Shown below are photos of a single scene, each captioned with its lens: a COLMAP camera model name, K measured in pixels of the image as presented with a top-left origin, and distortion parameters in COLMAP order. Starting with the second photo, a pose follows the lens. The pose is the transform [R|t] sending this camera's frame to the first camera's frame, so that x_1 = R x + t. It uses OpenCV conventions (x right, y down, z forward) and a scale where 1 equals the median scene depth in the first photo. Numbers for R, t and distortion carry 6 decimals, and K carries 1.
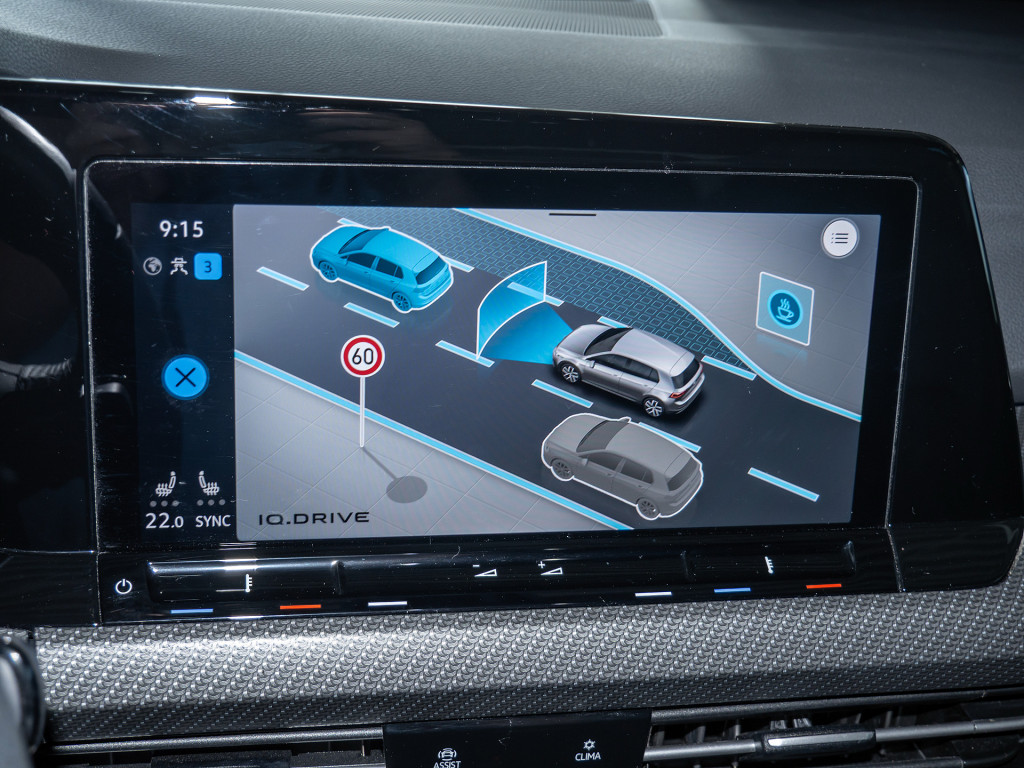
lens RADIAL K [[1360.0, 0, 509.2], [0, 1360.0, 385.7], [0, 0, 1]] dist [0.001598, 0.000000]
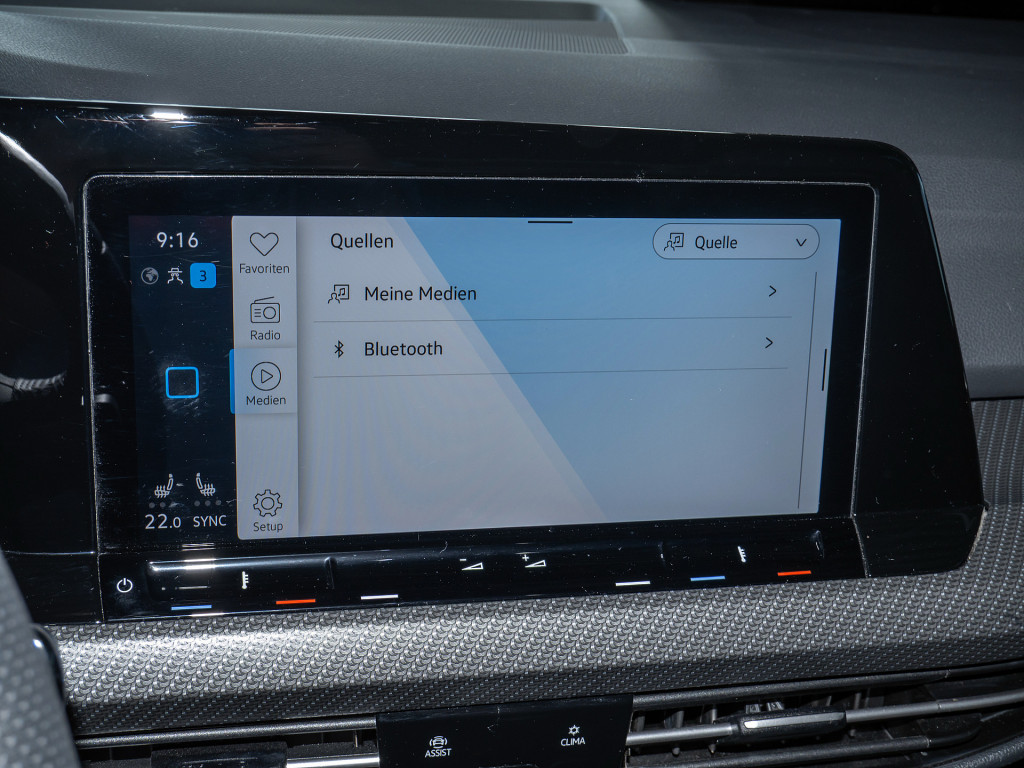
lens RADIAL K [[1360.0, 0, 510.9], [0, 1360.0, 386.7], [0, 0, 1]] dist [0.001598, 0.000000]
pose [[0.999326, -0.016422, 0.032823, -0.019930], [0.016910, 0.999750, -0.014621, 0.015718], [-0.032574, 0.015166, 0.999354, -0.045487]]
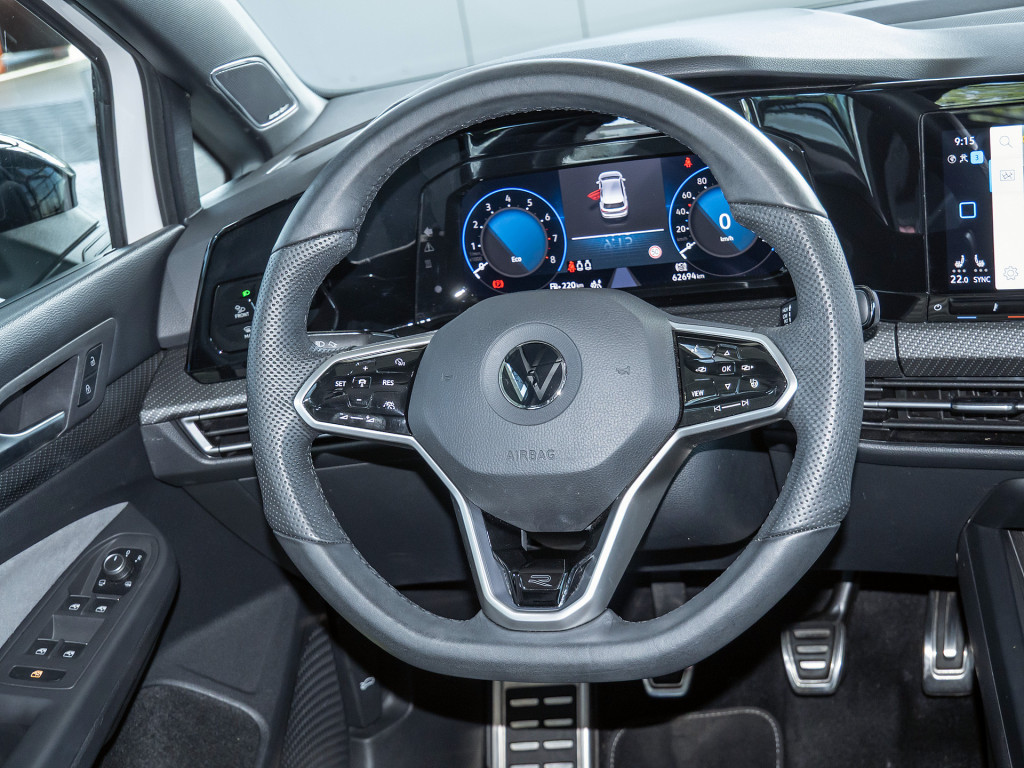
lens RADIAL K [[1616.6, 0, 523.9], [0, 1616.6, 440.0], [0, 0, 1]] dist [0.040518, 0.000000]
pose [[0.754862, 0.038230, -0.654769, 0.892727], [-0.019191, 0.999160, 0.036213, 0.266643], [0.655603, -0.014770, 0.754961, -1.356524]]
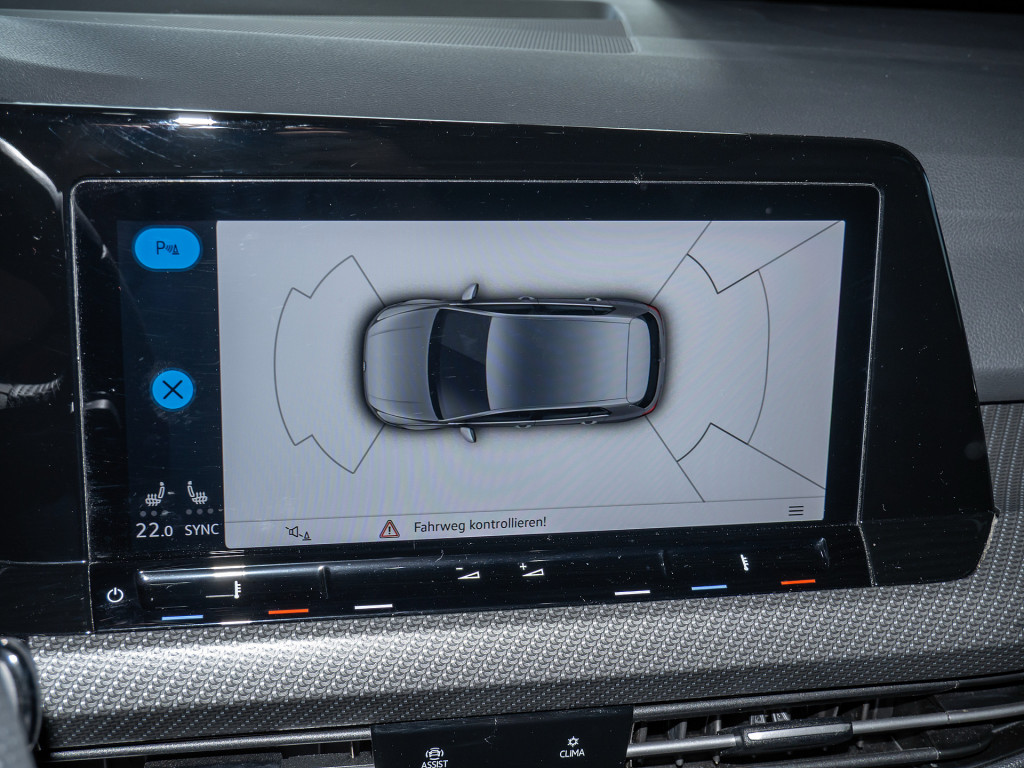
lens RADIAL K [[1360.0, 0, 512.1], [0, 1360.0, 385.7], [0, 0, 1]] dist [0.001598, 0.000000]
pose [[0.999748, -0.019029, 0.011888, 0.005939], [0.019201, 0.999710, -0.014526, 0.010117], [-0.011608, 0.014751, 0.999824, -0.028871]]
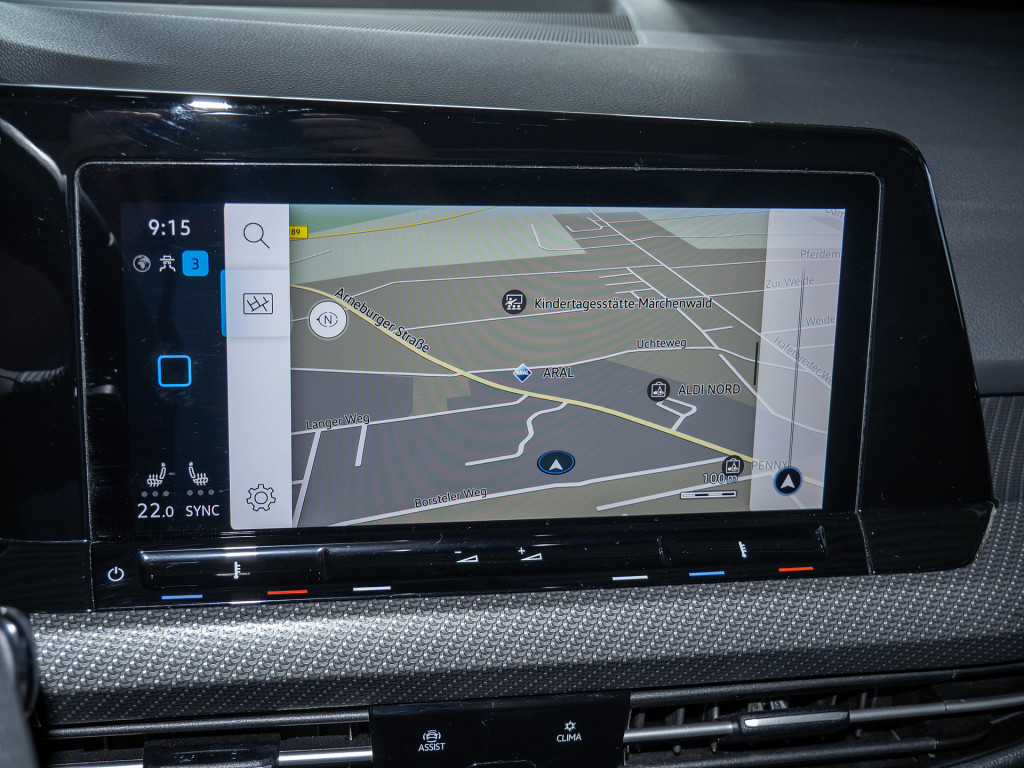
lens RADIAL K [[1360.0, 0, 511.5], [0, 1360.0, 387.4], [0, 0, 1]] dist [0.001598, 0.000000]
pose [[0.999936, -0.011198, 0.001813, 0.016021], [0.011228, 0.999781, -0.017653, 0.026225], [-0.001615, 0.017673, 0.999843, -0.034704]]
